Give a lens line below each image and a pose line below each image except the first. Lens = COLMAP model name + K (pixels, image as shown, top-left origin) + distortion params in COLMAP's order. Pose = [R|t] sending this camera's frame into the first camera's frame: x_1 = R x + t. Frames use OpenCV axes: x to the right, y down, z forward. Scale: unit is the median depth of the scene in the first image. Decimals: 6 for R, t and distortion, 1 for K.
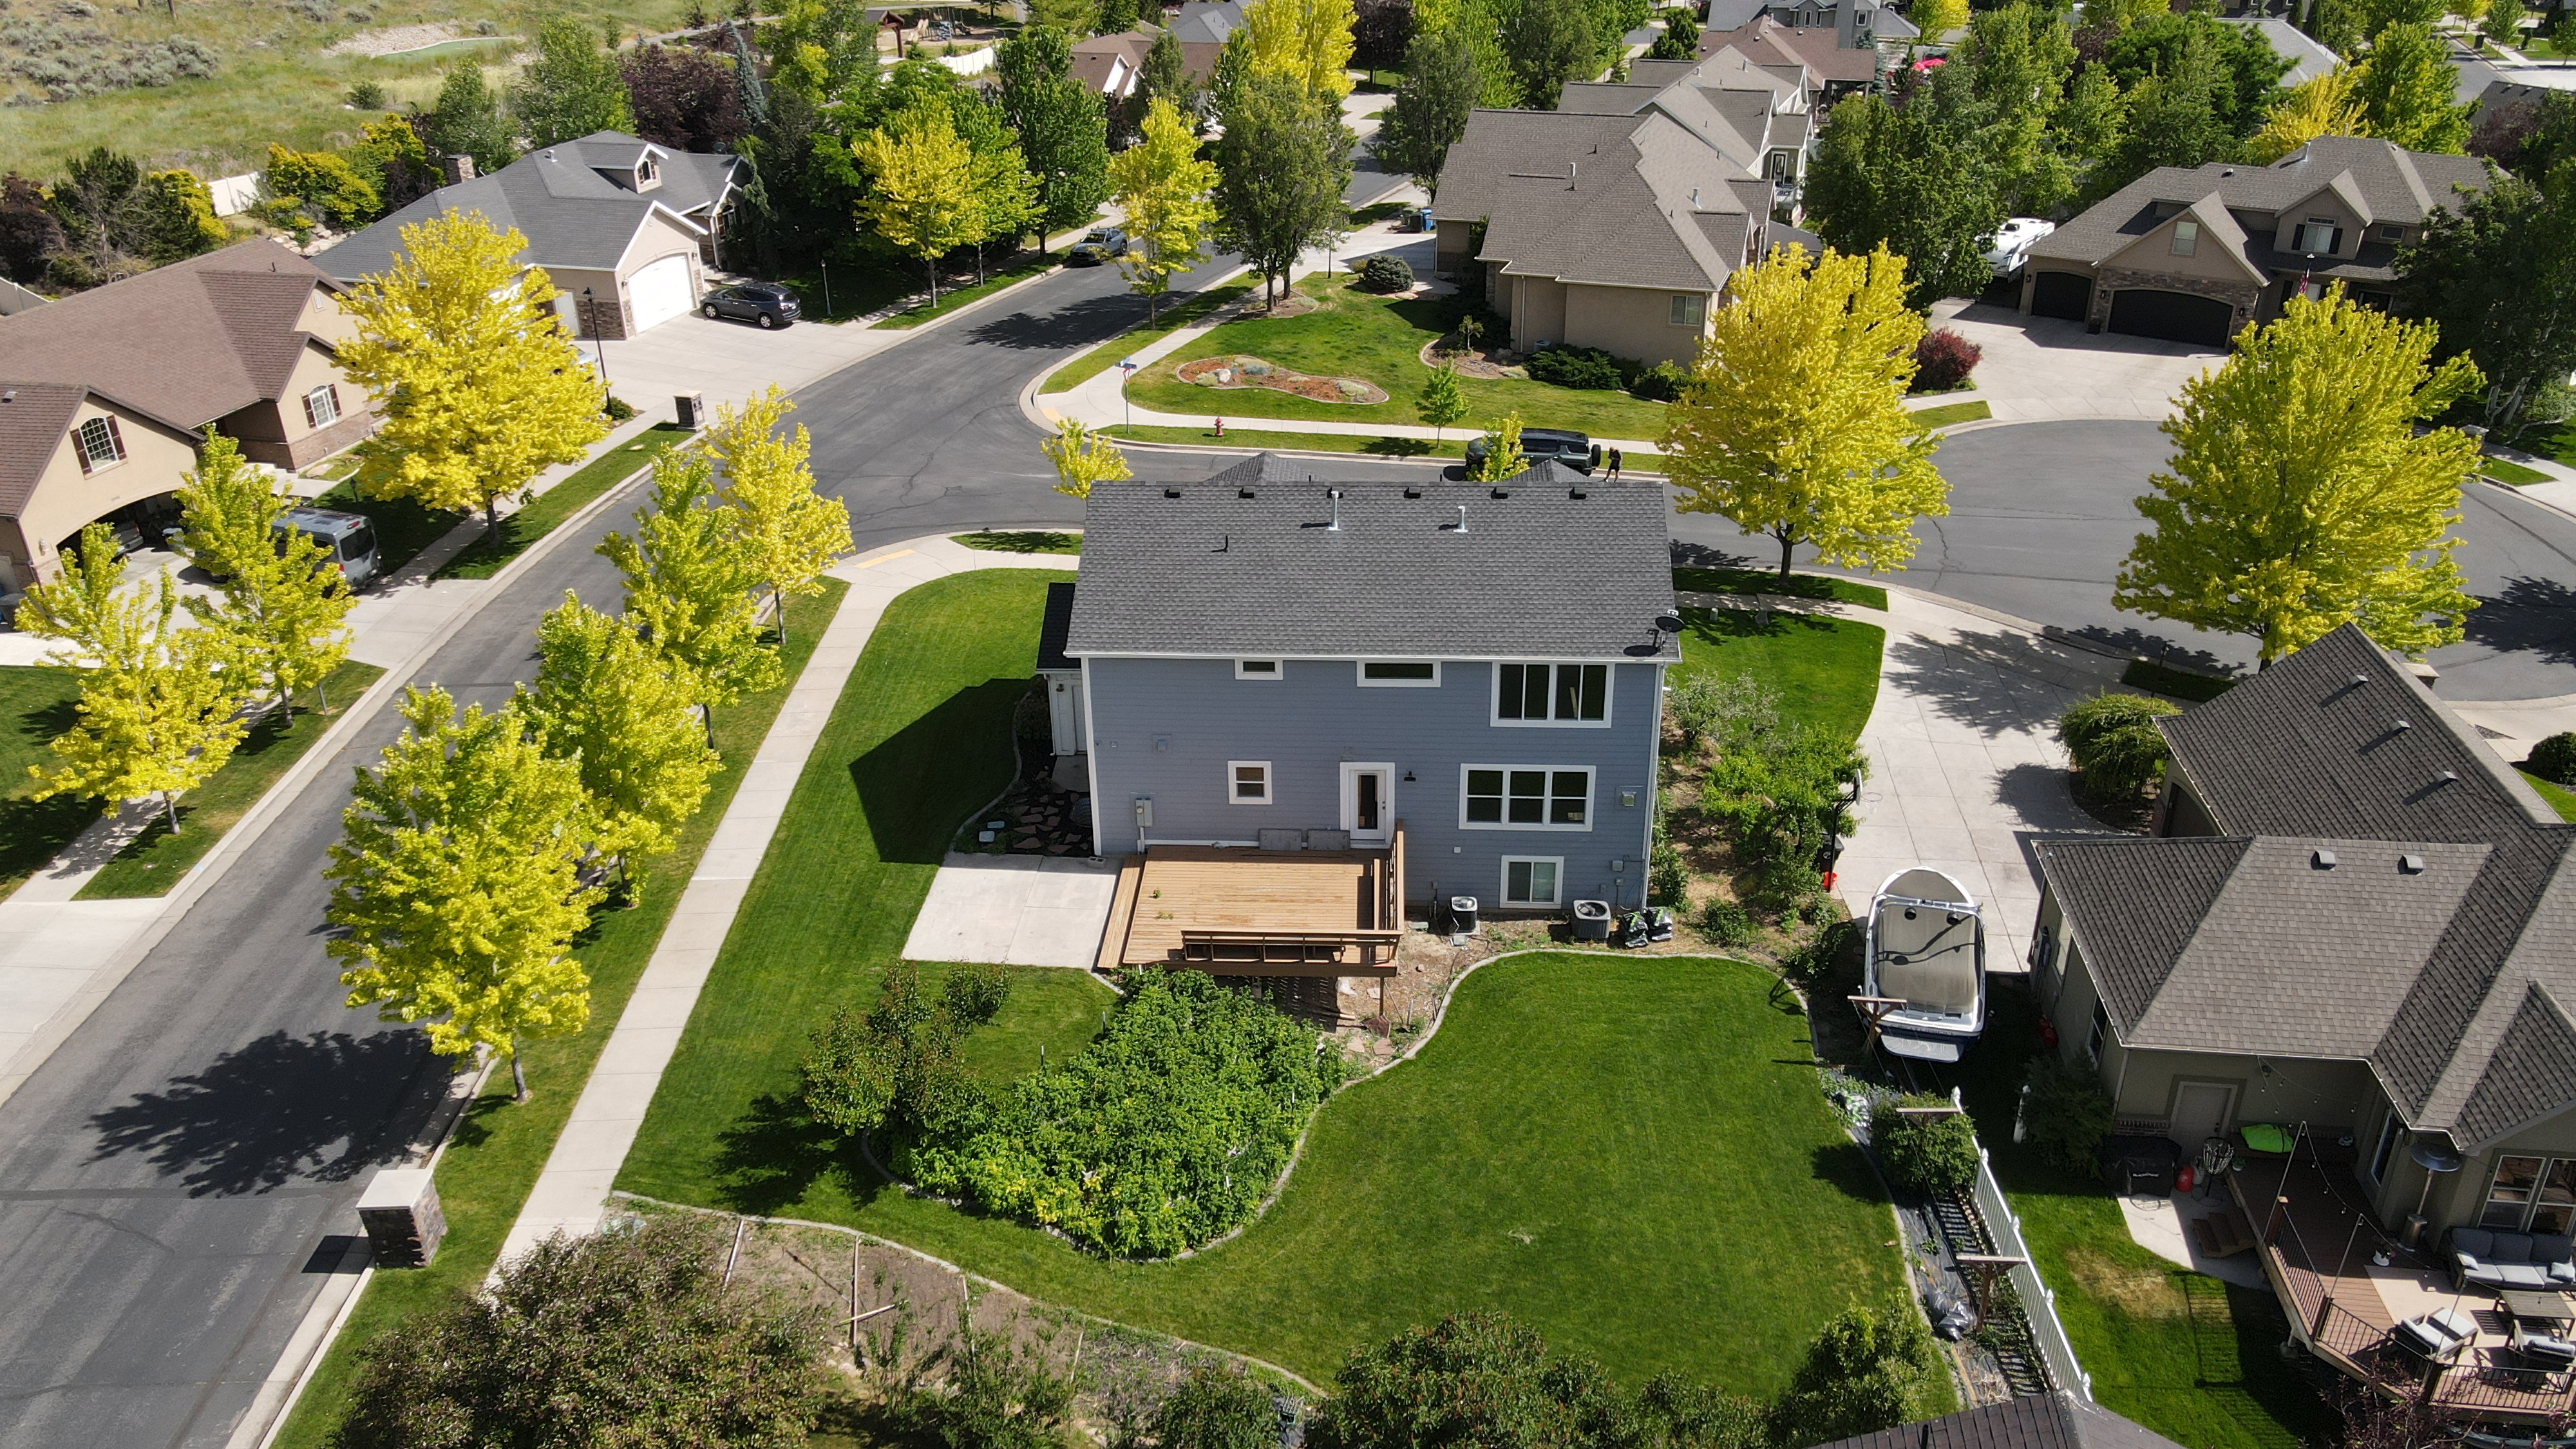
lens RADIAL K [[1924.6, 0, 1288.0], [0, 1924.6, 724.5], [0, 0, 1]] dist [-0.064945, 0.096500]
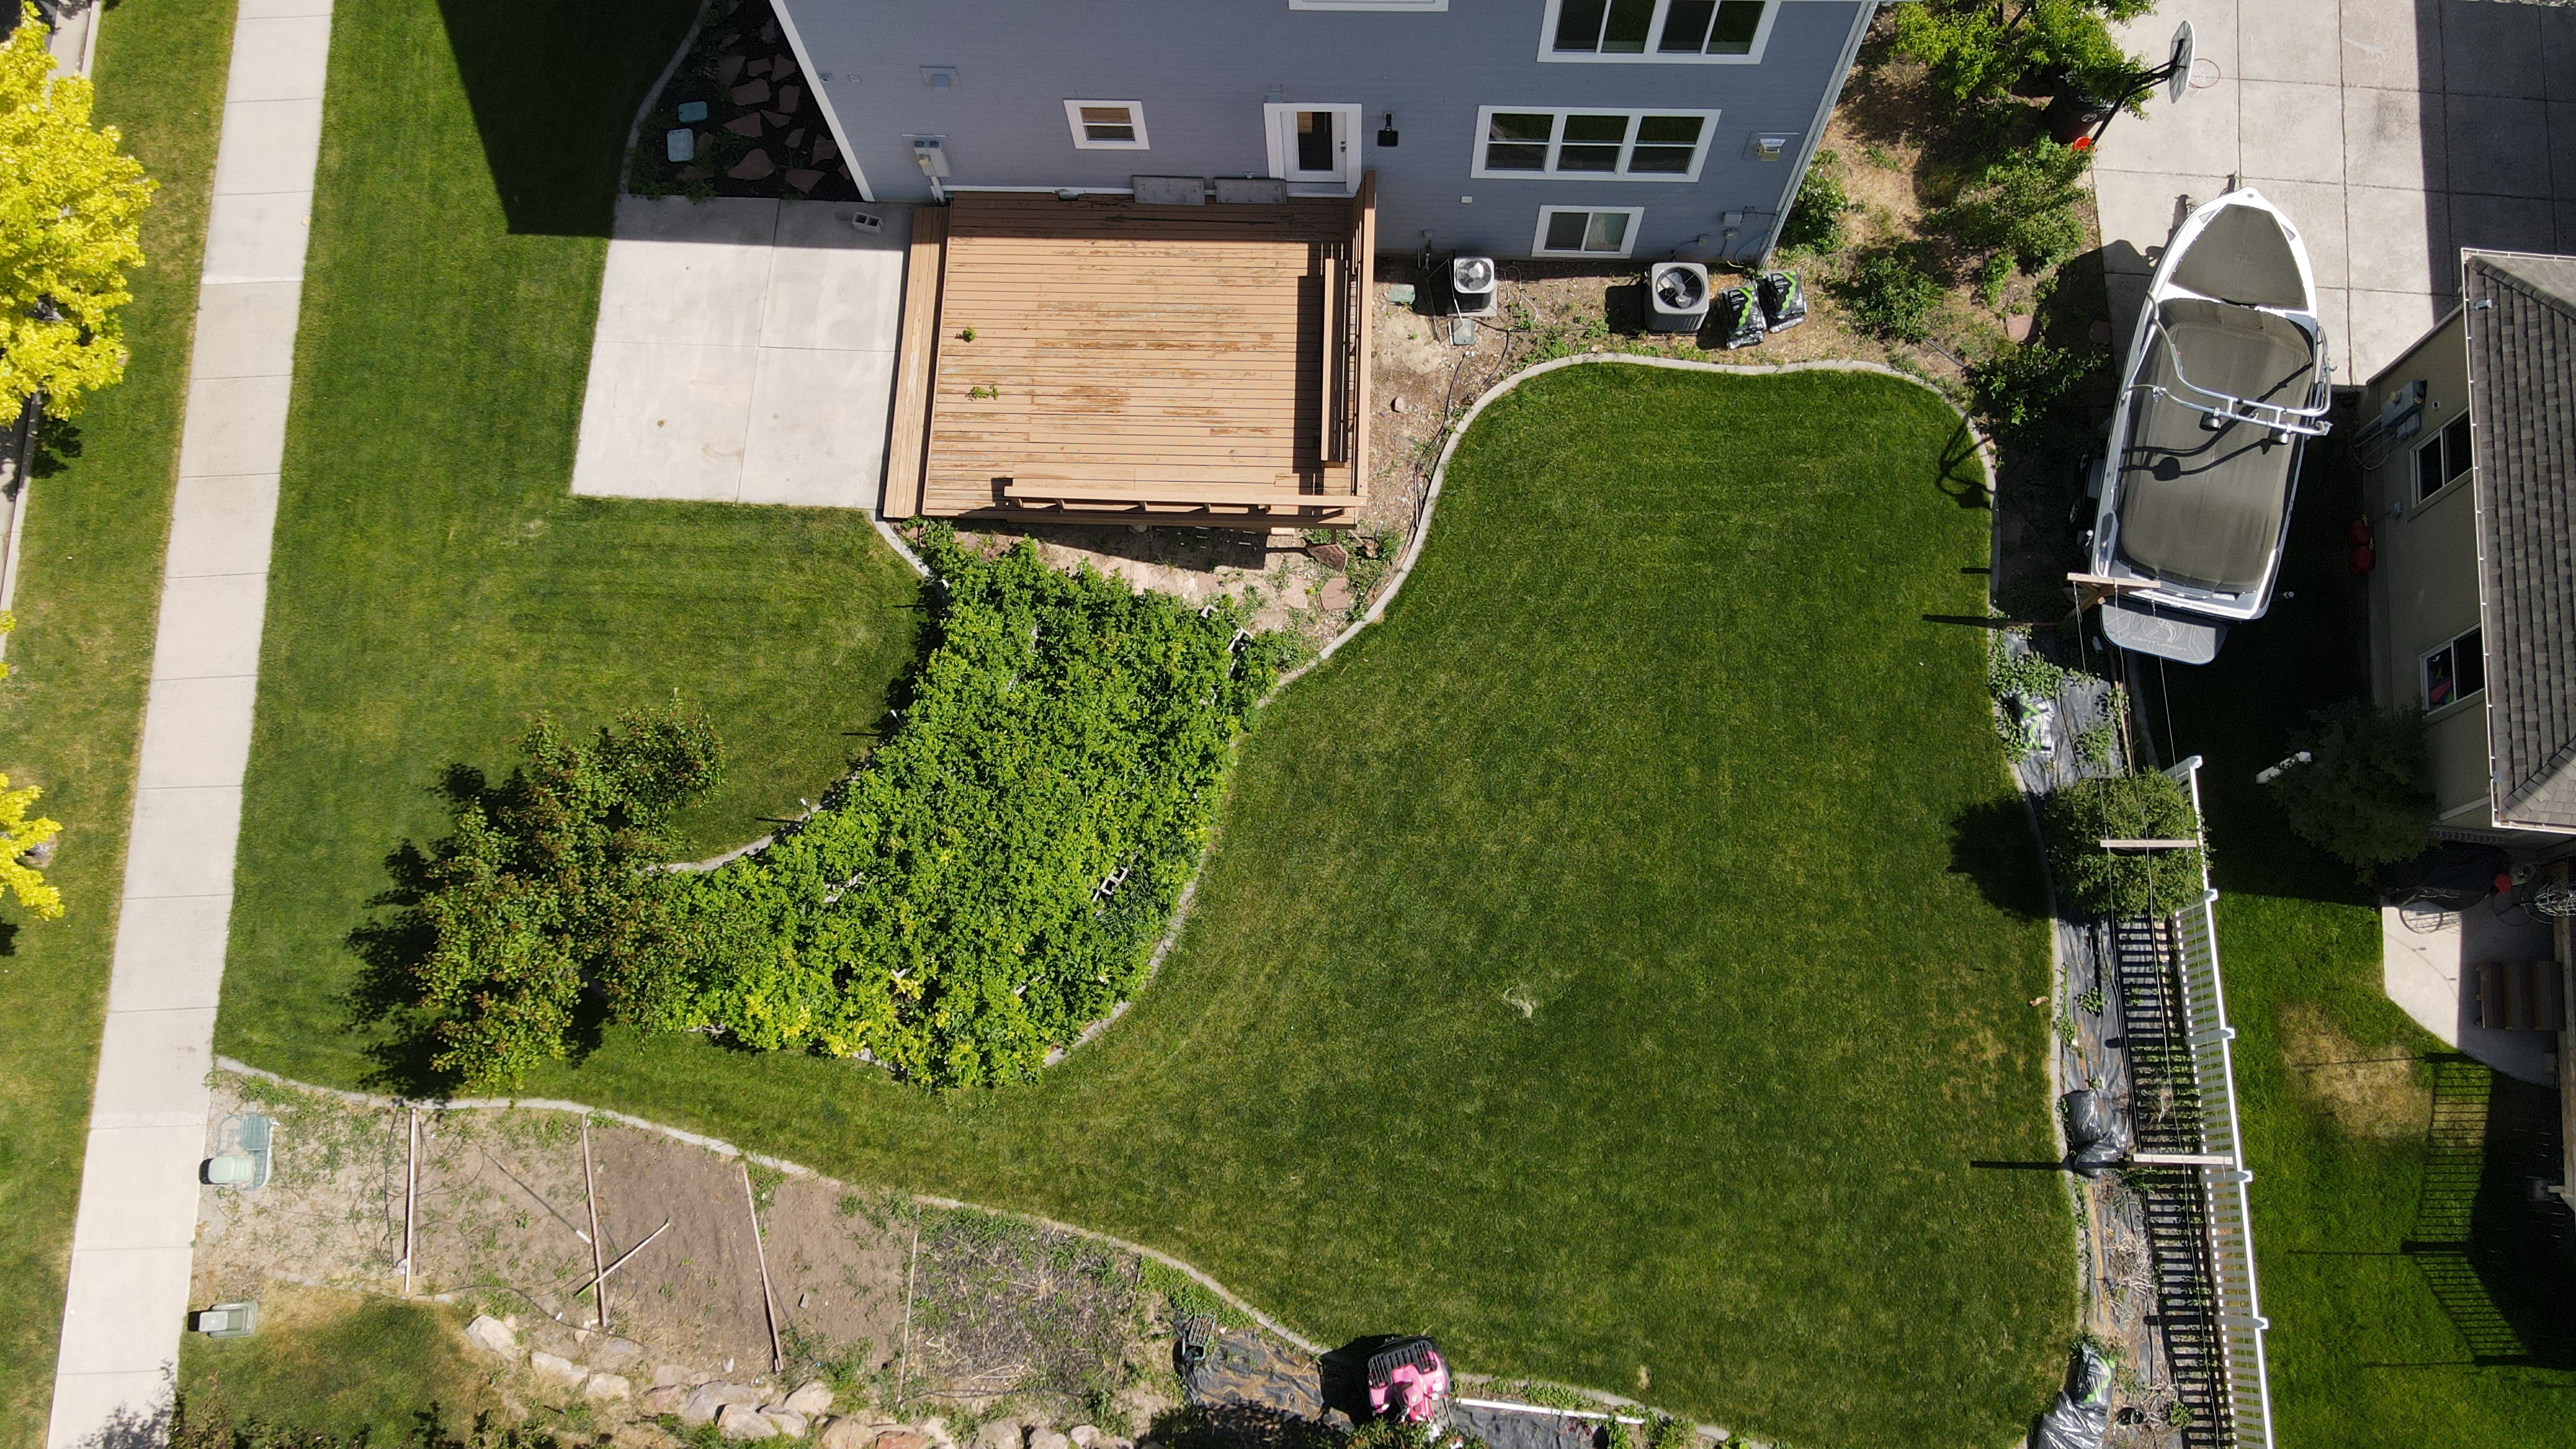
lens RADIAL K [[1897.3, 0, 1284.9], [0, 1897.3, 674.4], [0, 0, 1]] dist [-0.003219, 0.011678]
pose [[0.999755, -0.019042, -0.011244, 0.040327], [0.021051, 0.663843, 0.747576, -0.314970], [-0.006771, -0.747630, 0.664082, 0.567029]]
